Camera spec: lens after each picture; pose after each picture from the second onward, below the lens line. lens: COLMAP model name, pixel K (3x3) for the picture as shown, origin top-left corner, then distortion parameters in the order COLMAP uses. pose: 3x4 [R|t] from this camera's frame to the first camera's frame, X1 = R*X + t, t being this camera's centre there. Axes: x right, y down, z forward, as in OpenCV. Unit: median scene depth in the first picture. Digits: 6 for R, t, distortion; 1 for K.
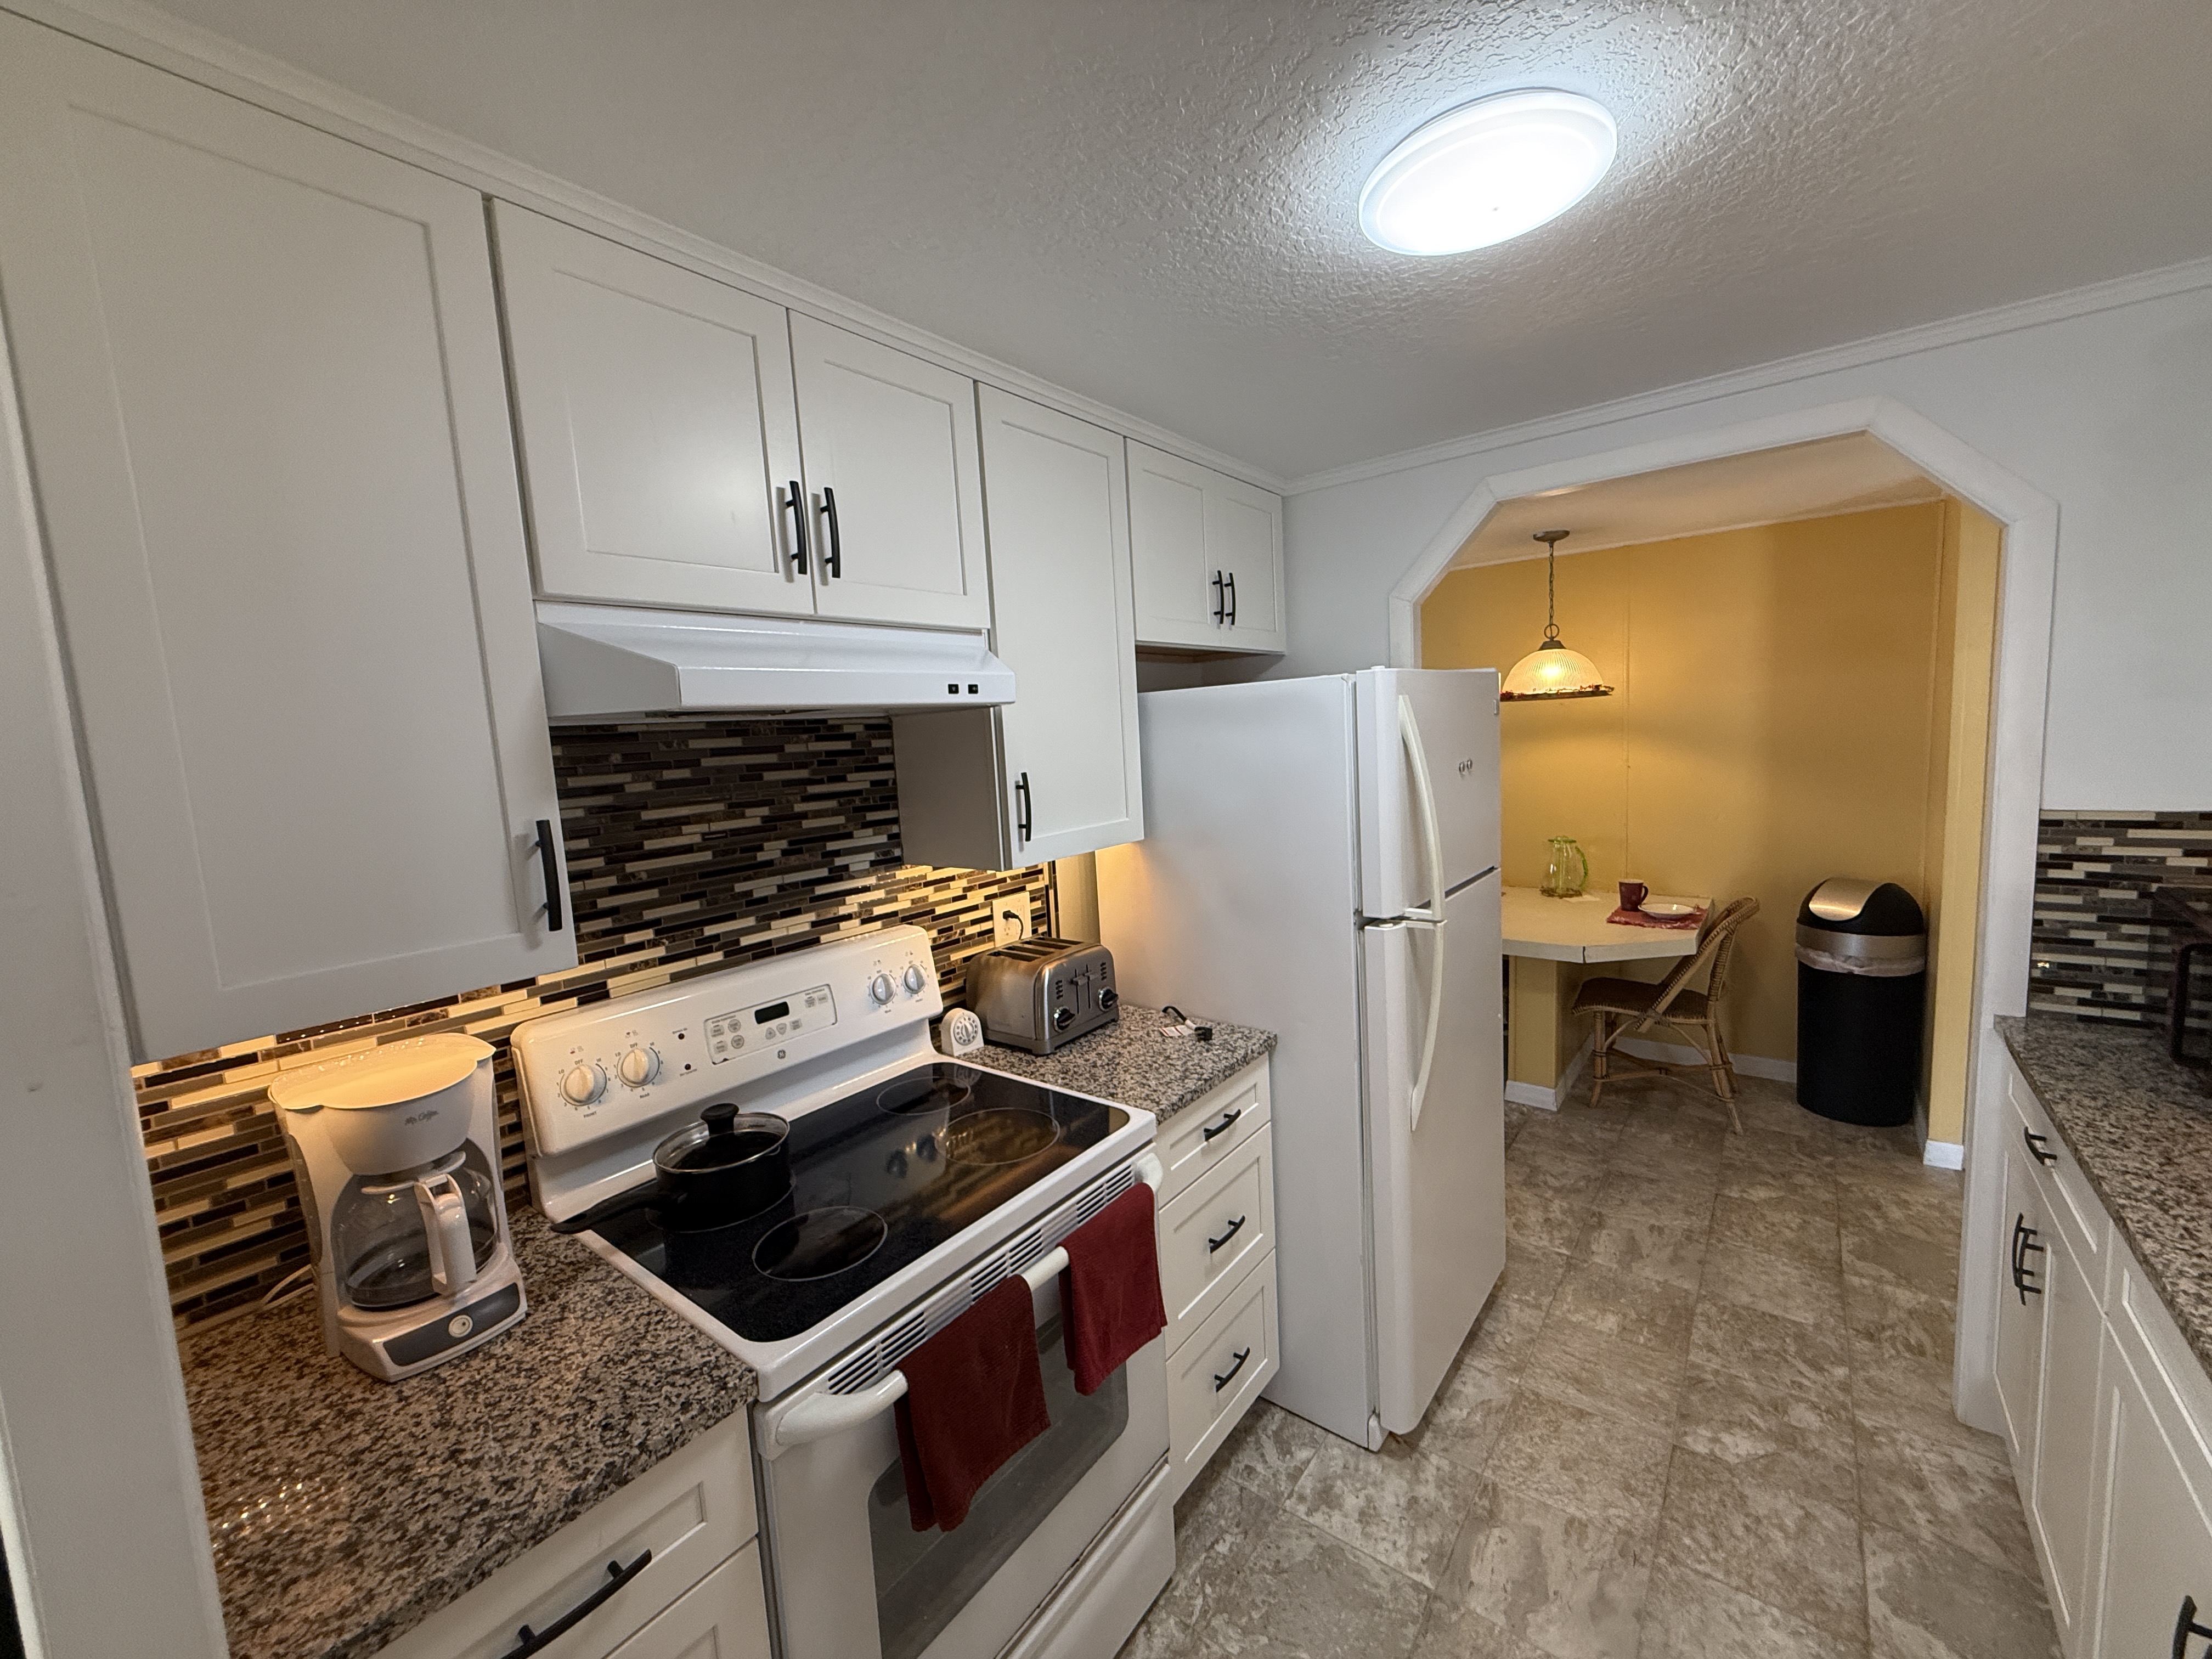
lens RADIAL K [[882.3, 0, 1105.8], [0, 882.3, 828.6], [0, 0, 1]] dist [-0.000288, 0.000013]
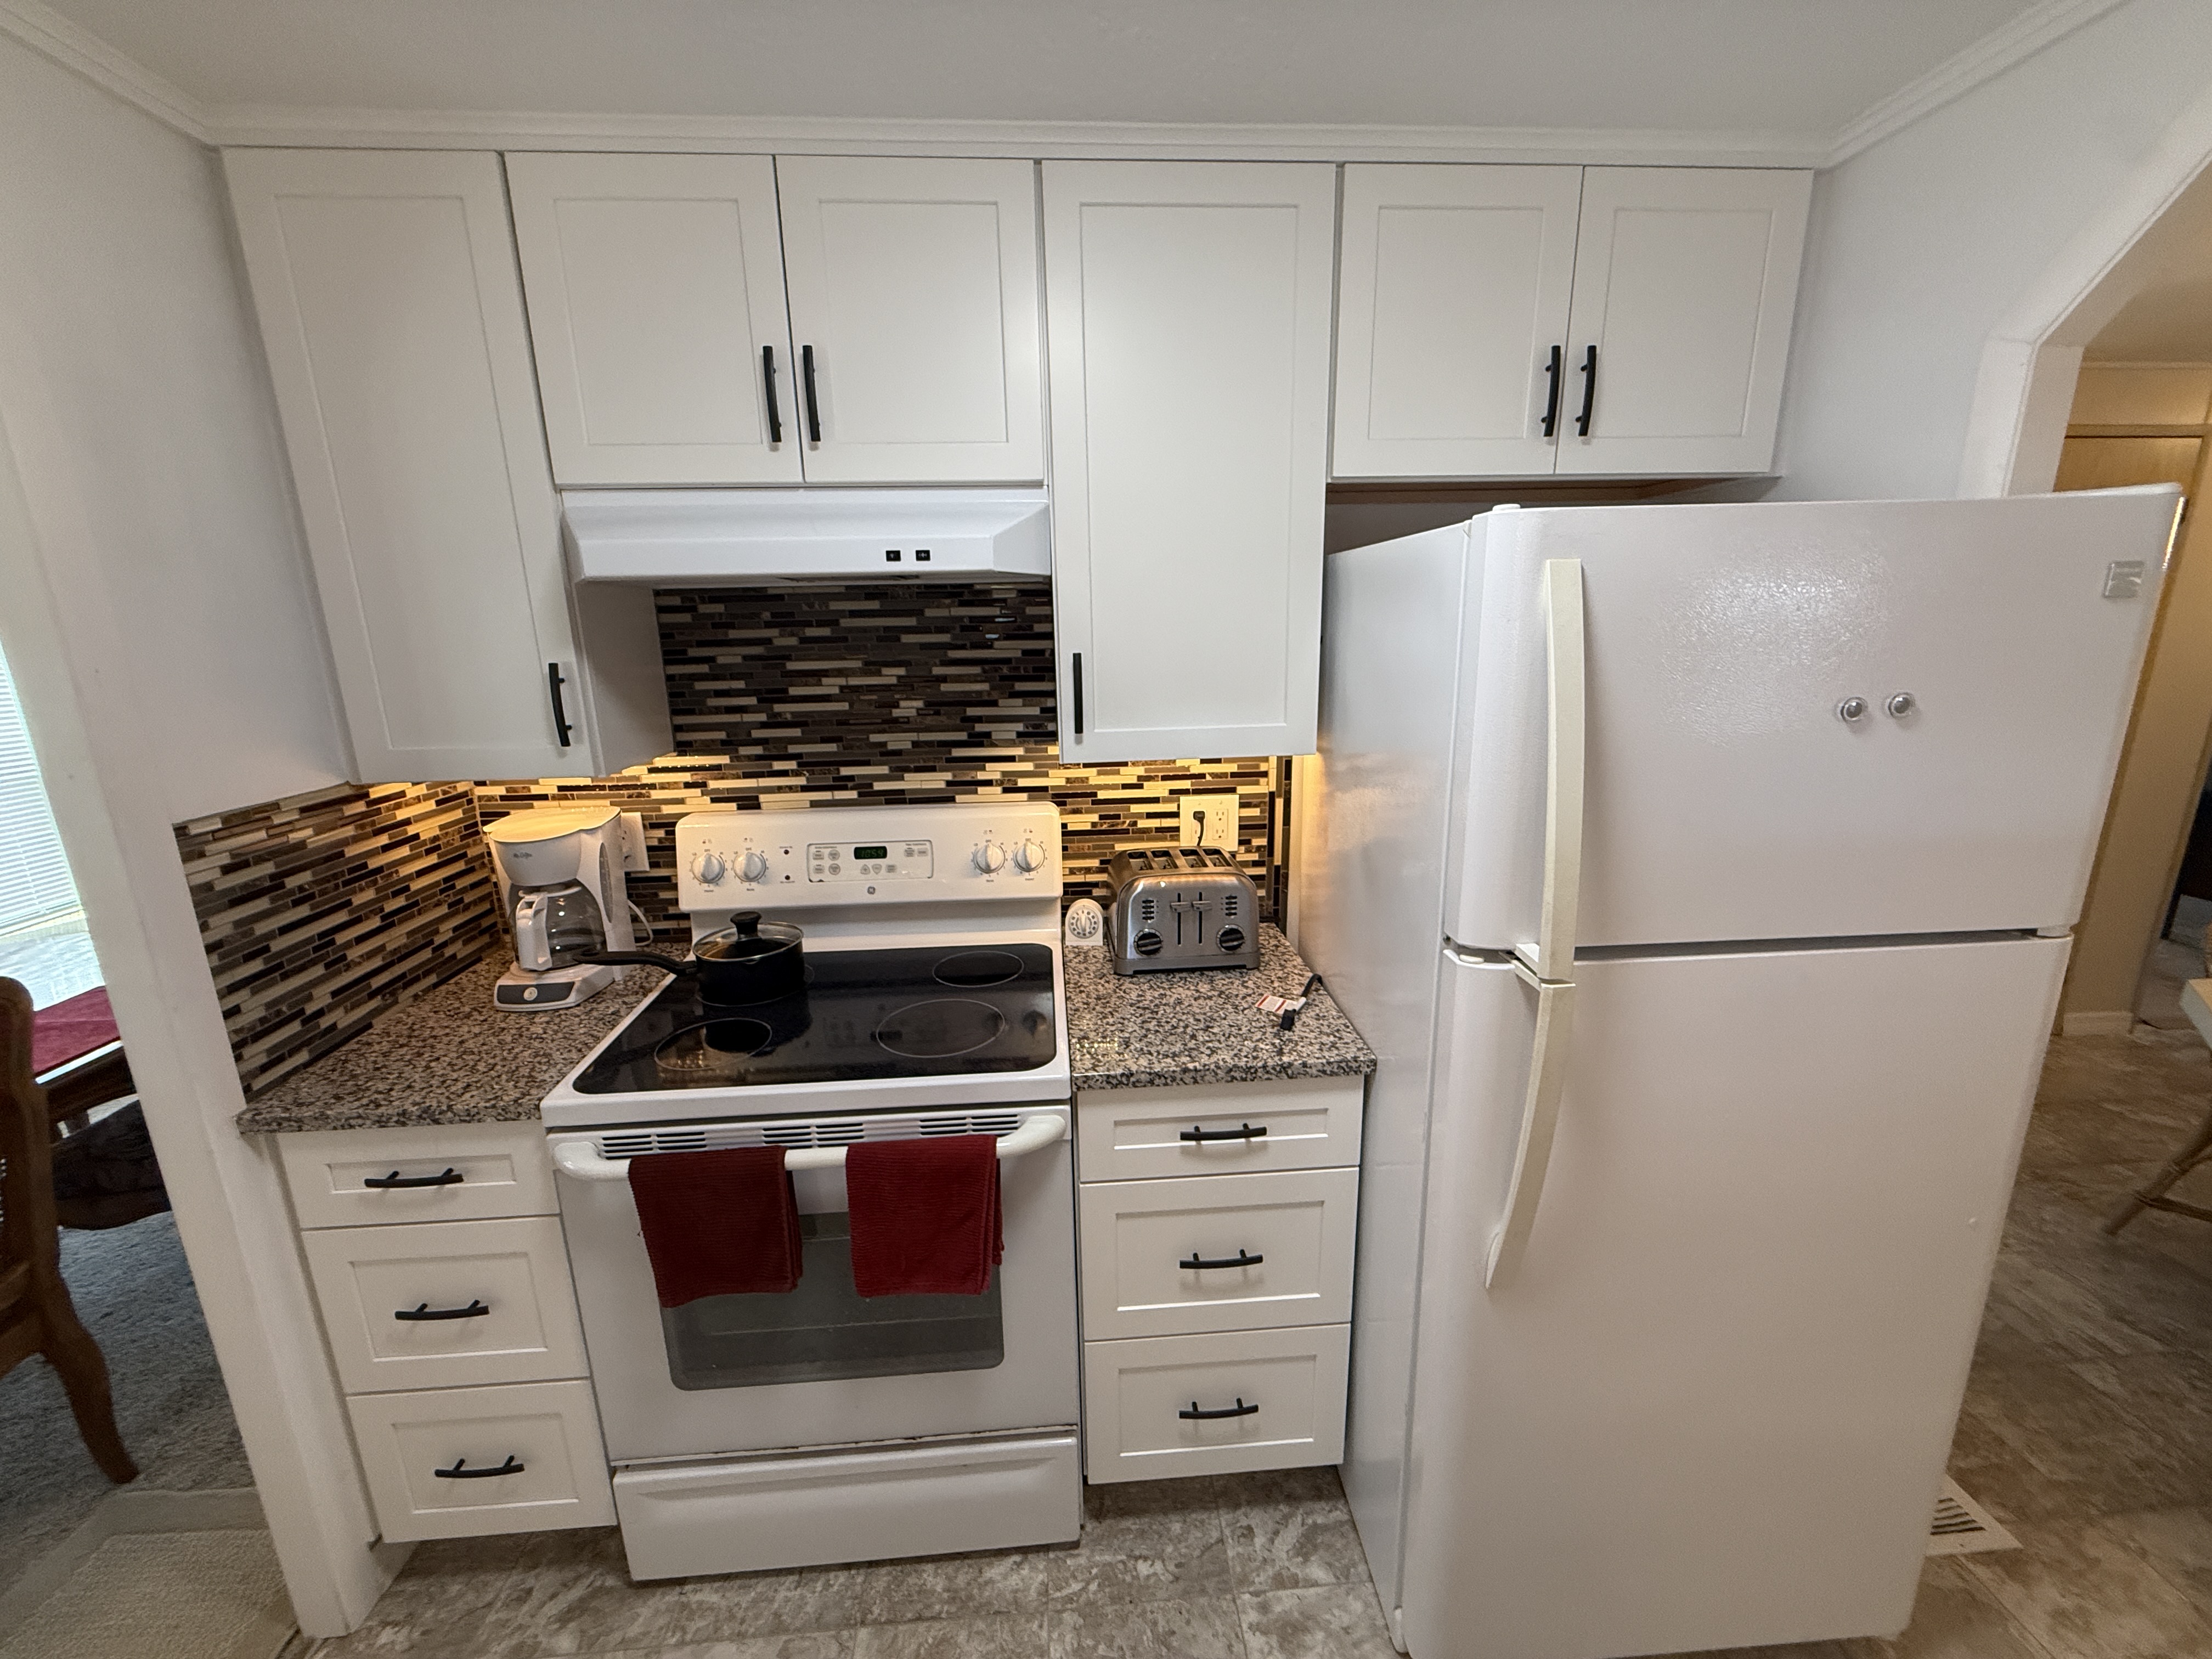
lens RADIAL K [[882.3, 0, 1105.8], [0, 882.3, 828.6], [0, 0, 1]] dist [-0.000288, 0.000013]
pose [[0.668811, 0.216822, -0.711112, 0.558777], [-0.099793, 0.974052, 0.203137, -0.072419], [0.736704, -0.064896, 0.673094, 0.421990]]
